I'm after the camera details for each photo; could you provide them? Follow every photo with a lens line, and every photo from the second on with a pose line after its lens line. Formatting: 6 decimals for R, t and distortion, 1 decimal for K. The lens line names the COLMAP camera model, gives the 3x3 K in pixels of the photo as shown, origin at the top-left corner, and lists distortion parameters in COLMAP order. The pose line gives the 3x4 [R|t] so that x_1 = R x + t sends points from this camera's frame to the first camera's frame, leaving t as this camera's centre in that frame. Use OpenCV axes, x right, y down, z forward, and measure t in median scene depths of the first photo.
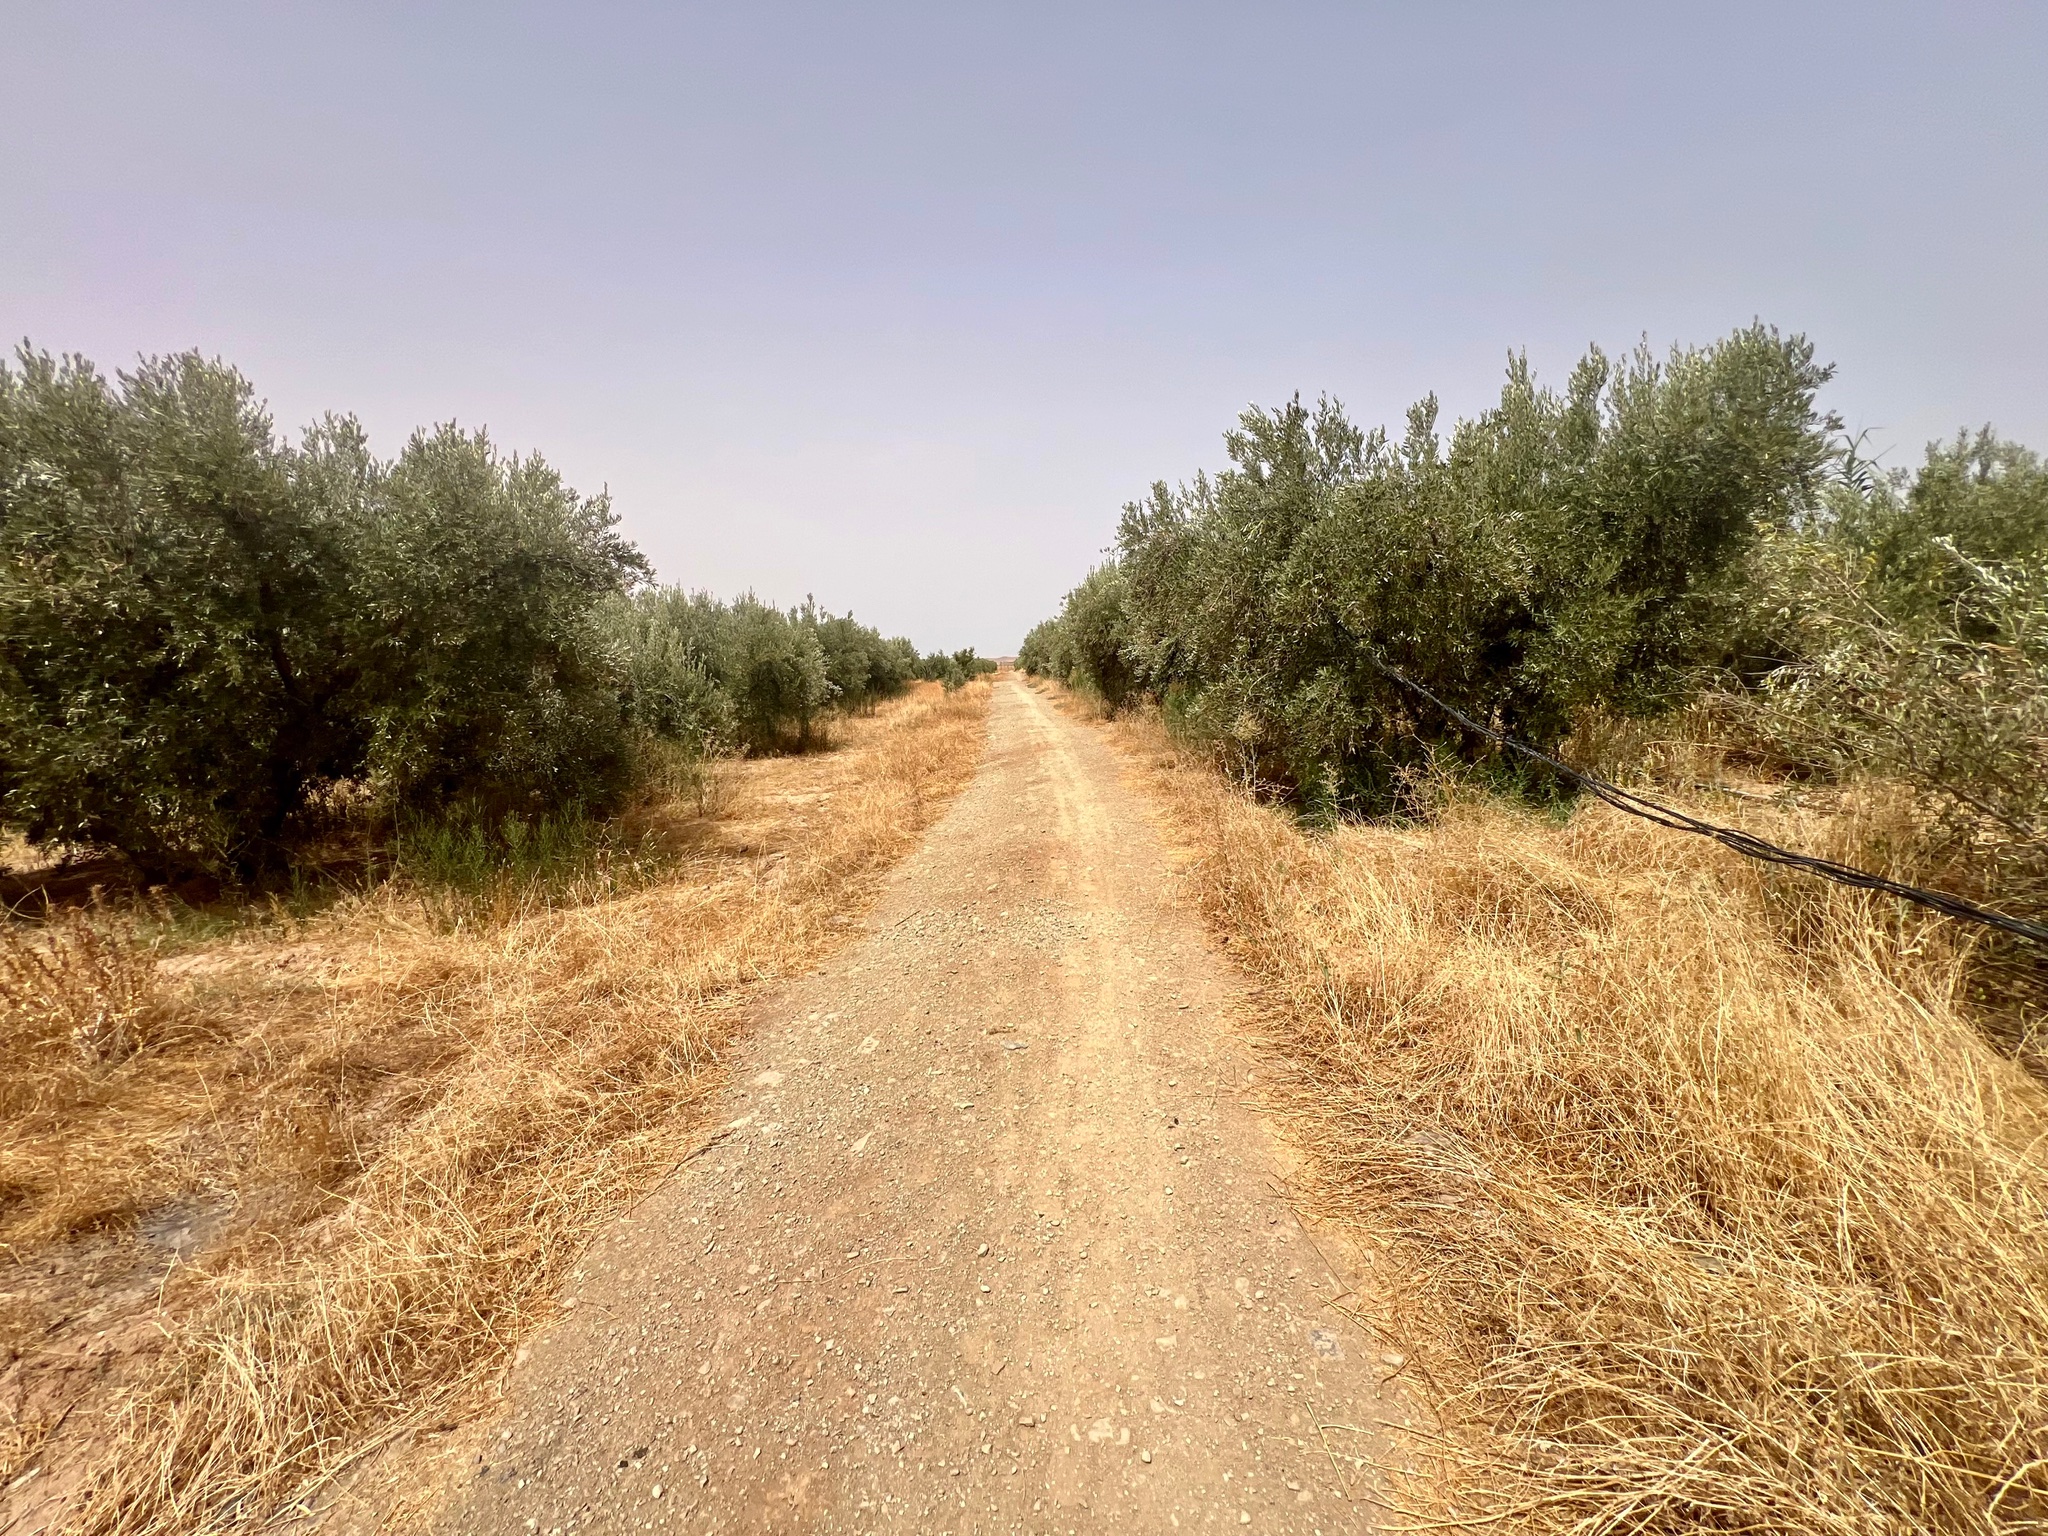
lens RADIAL K [[815.6, 0, 1024.5], [0, 815.6, 764.5], [0, 0, 1]] dist [-0.000014, 0.000404]
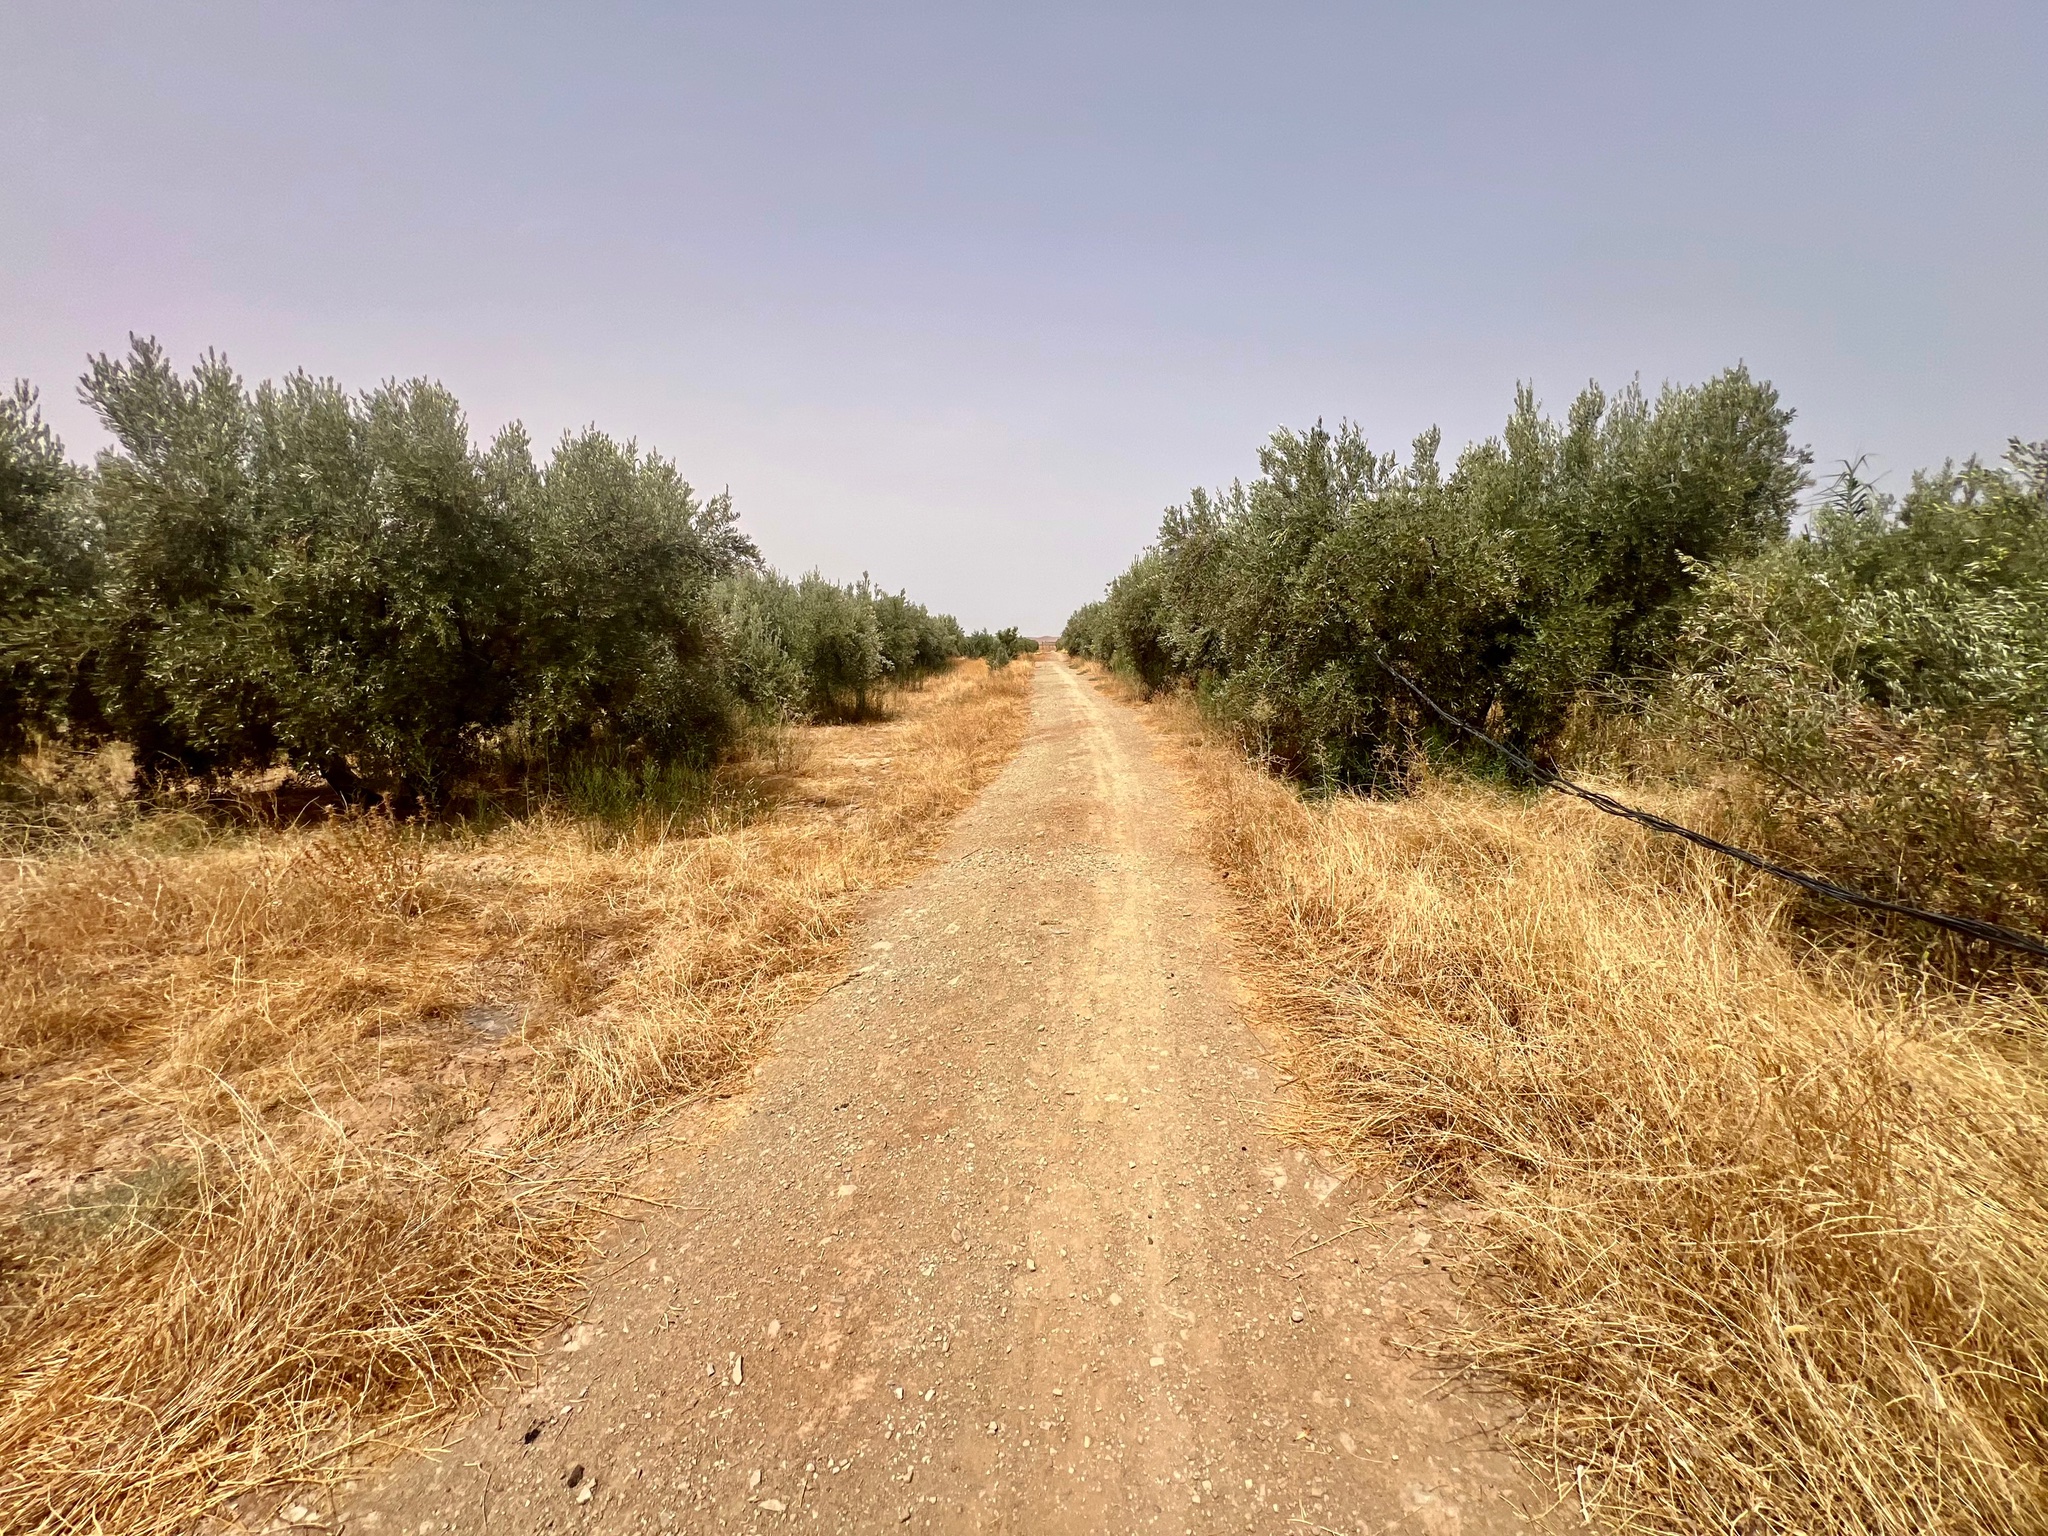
lens RADIAL K [[815.6, 0, 1024.1], [0, 815.6, 770.5], [0, 0, 1]] dist [-0.000014, 0.000404]
pose [[0.998208, 0.040117, -0.044397, -0.011278], [-0.038676, 0.998712, 0.032846, 0.016049], [0.045657, -0.031070, 0.998474, -0.187285]]
